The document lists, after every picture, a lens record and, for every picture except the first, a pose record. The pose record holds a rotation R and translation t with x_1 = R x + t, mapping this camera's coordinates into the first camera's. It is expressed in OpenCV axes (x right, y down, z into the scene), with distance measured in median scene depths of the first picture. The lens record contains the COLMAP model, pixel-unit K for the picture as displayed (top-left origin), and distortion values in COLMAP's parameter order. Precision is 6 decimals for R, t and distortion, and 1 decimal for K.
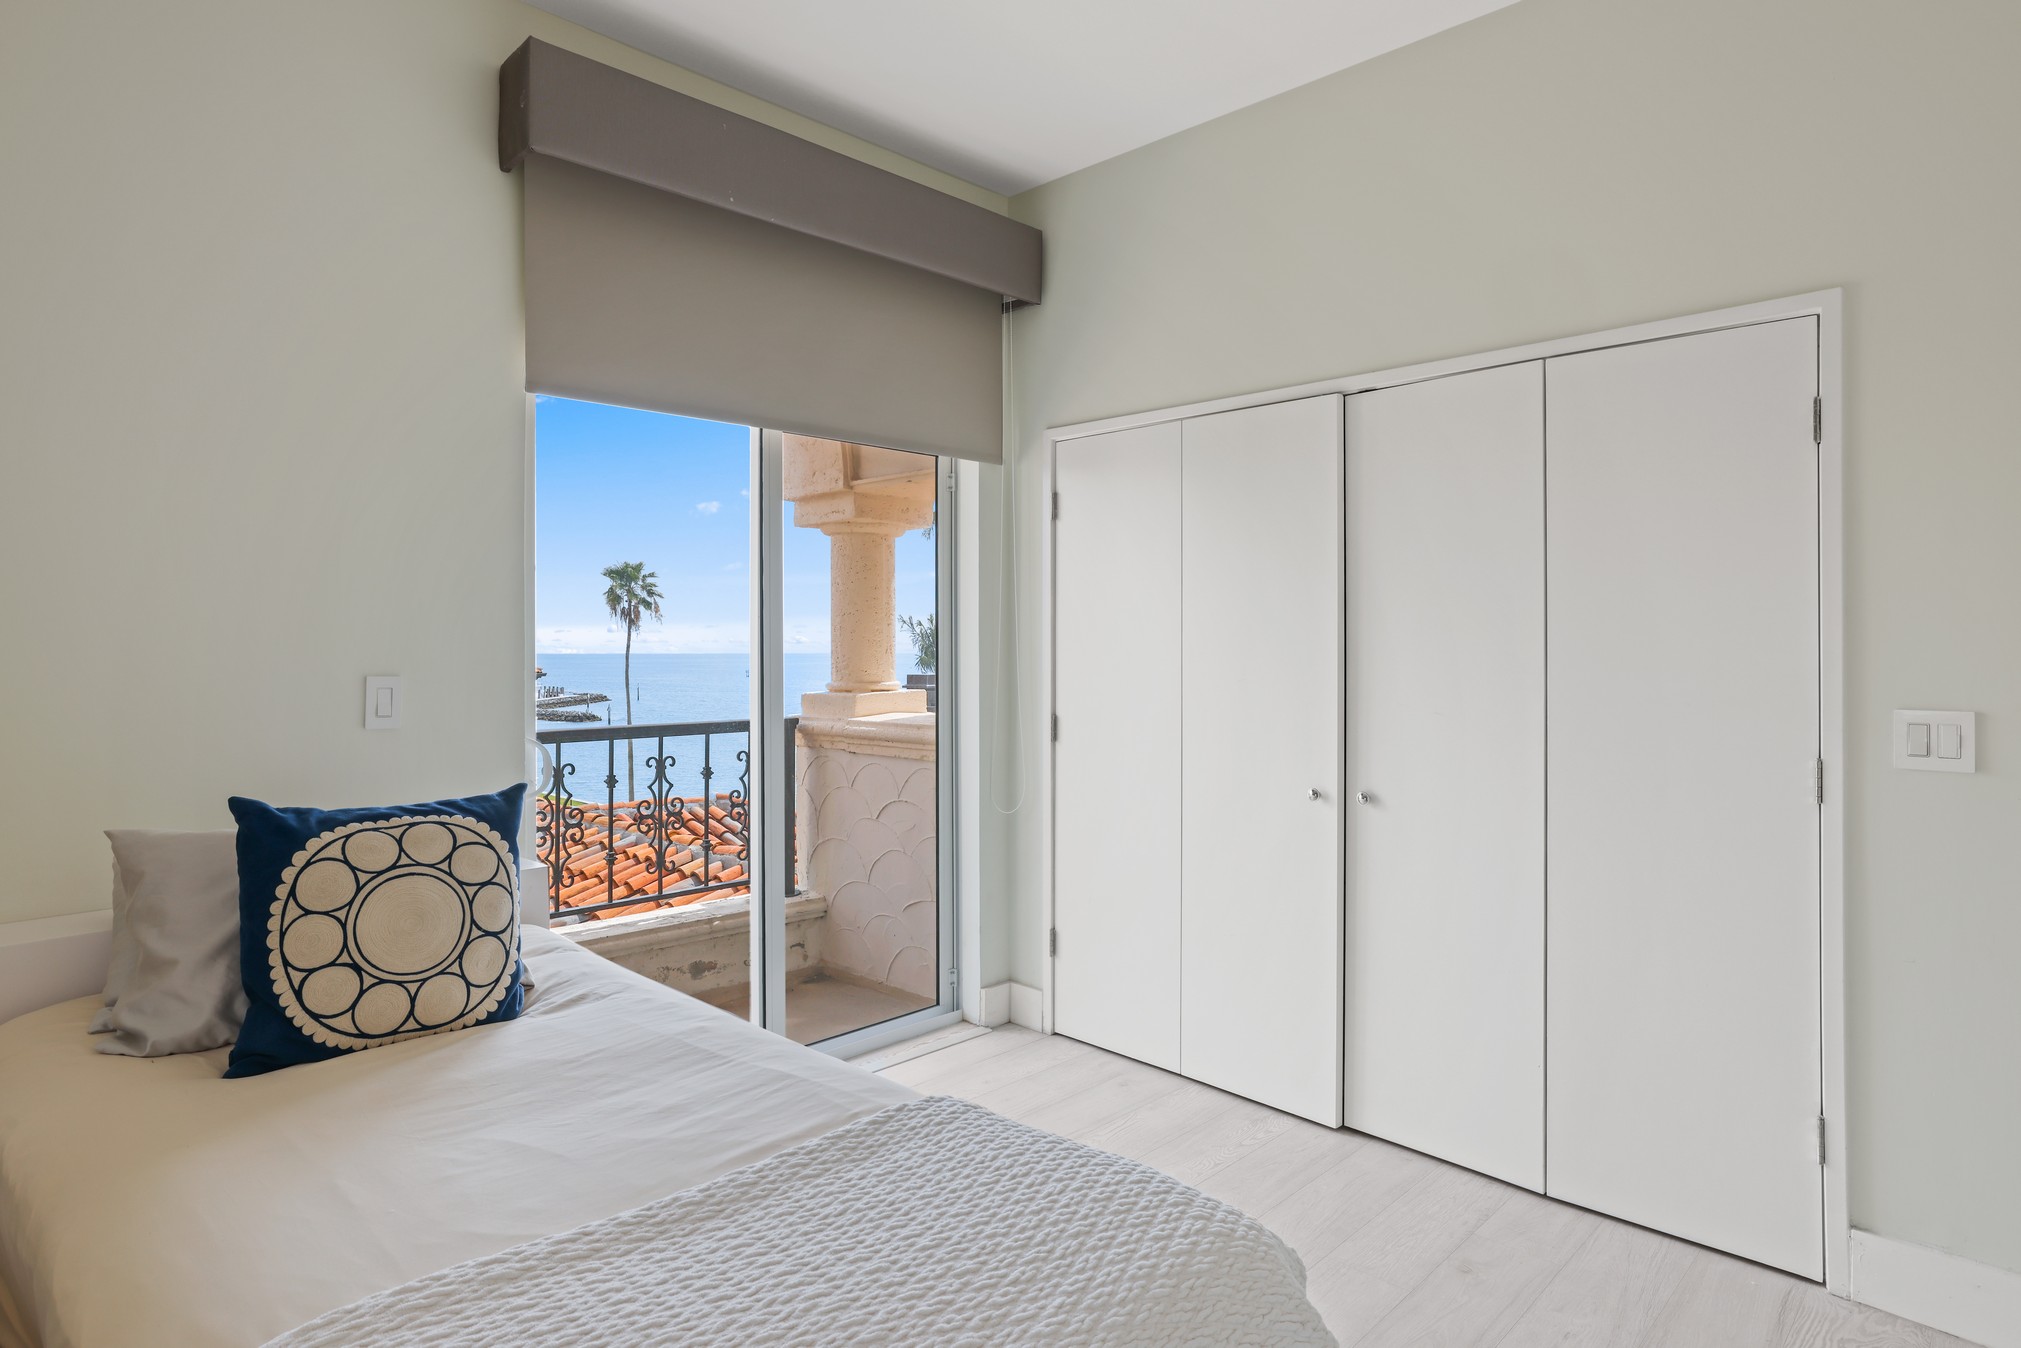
lens RADIAL K [[1107.4, 0, 999.9], [0, 1107.4, 649.9], [0, 0, 1]] dist [-0.000758, 0.017734]
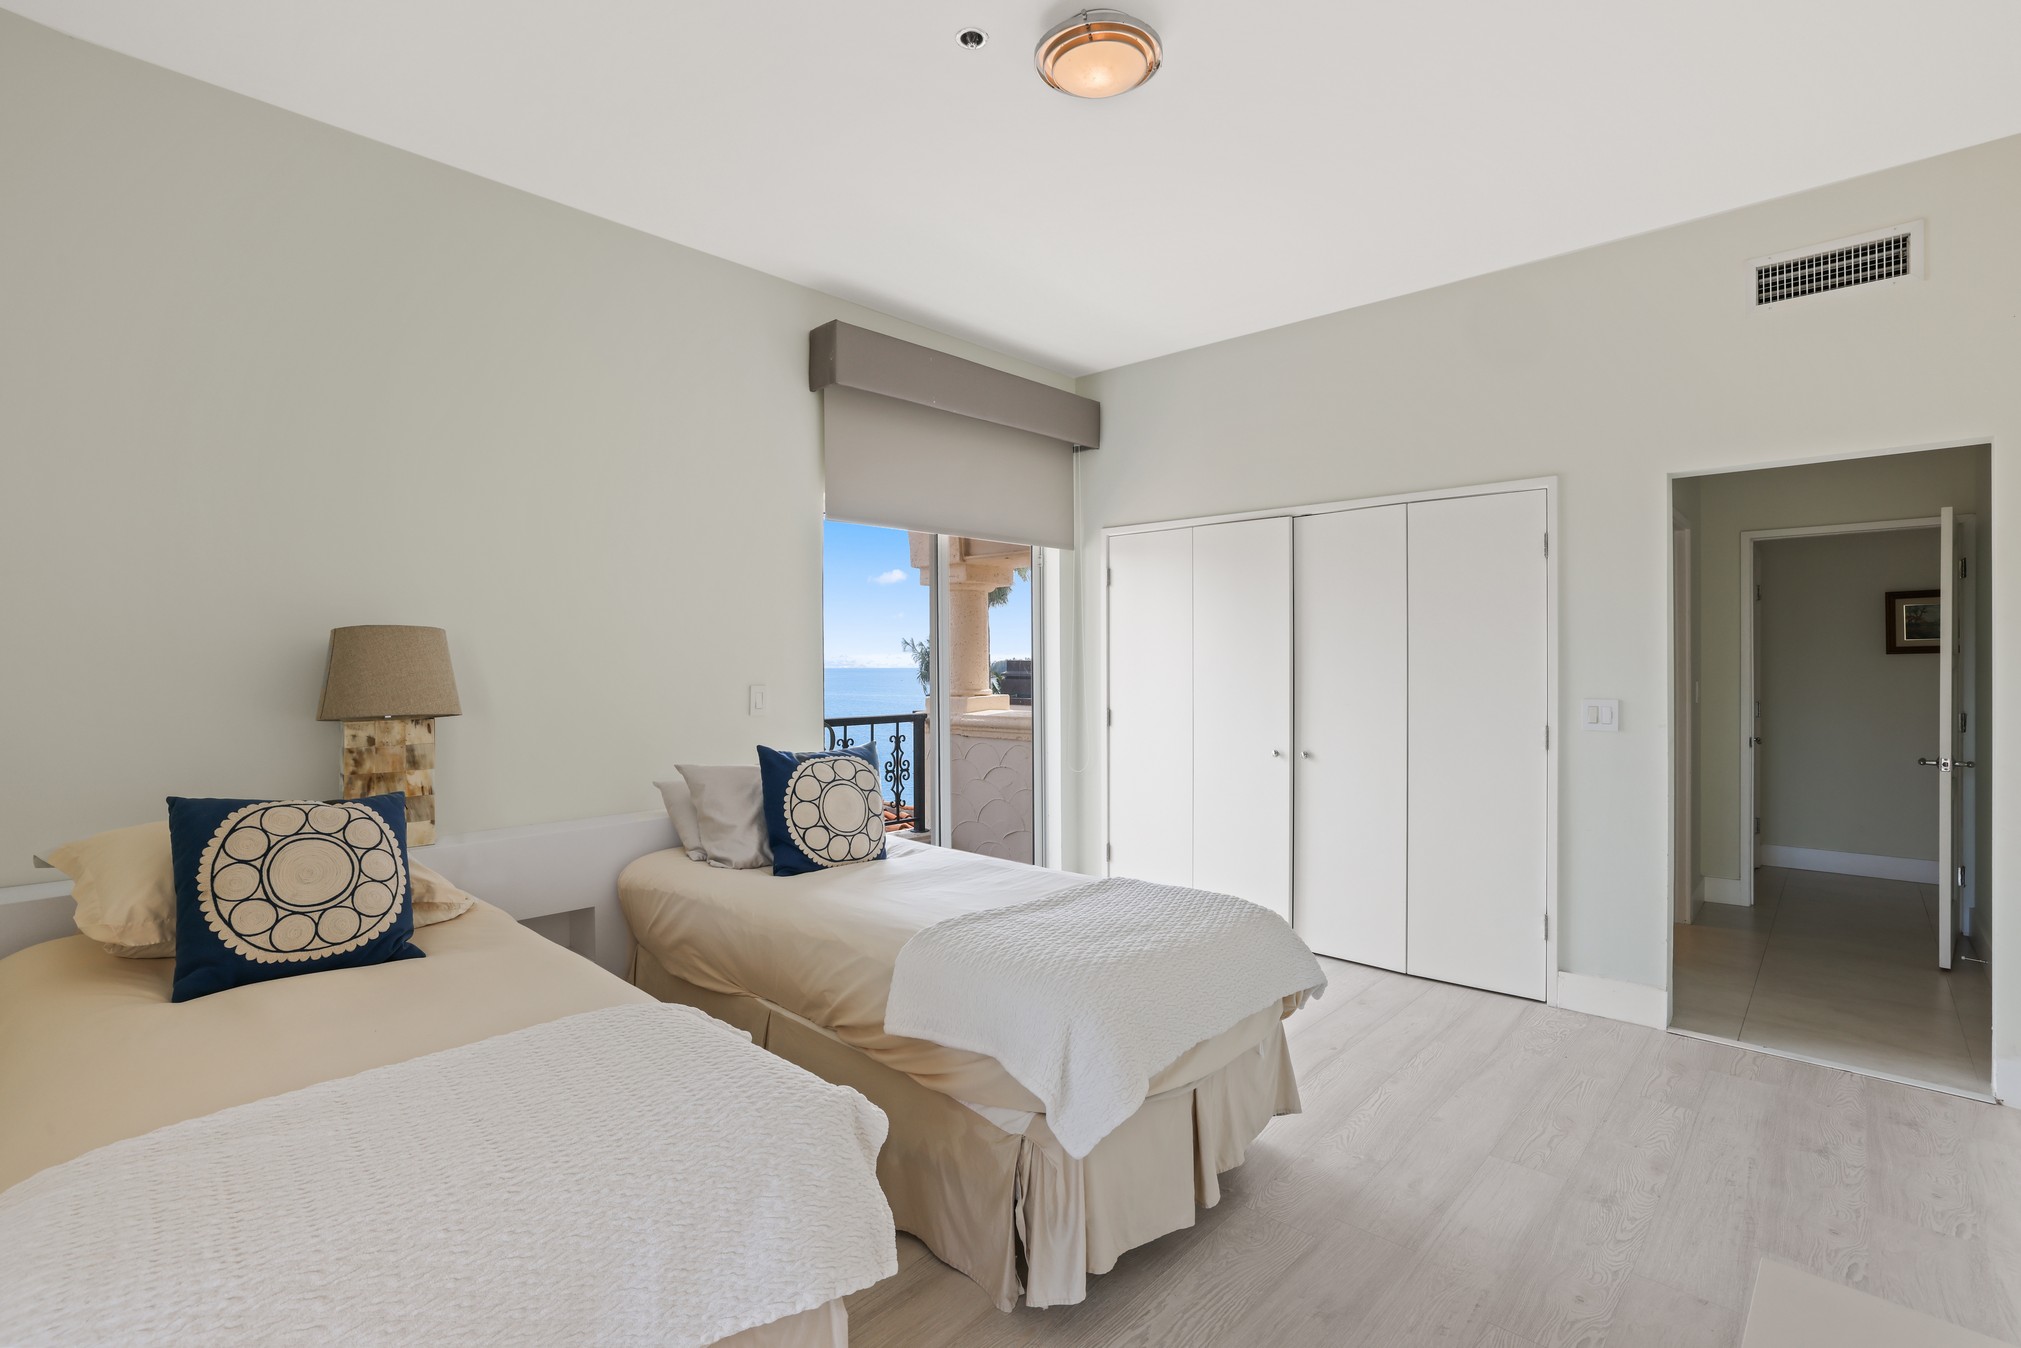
lens RADIAL K [[958.7, 0, 1010.5], [0, 958.7, 674.0], [0, 0, 1]] dist [-0.000225, -0.000023]
pose [[0.999076, -0.004280, 0.042762, -0.236846], [0.003873, 0.999946, 0.009592, -0.008643], [-0.042801, -0.009418, 0.999039, -0.575713]]
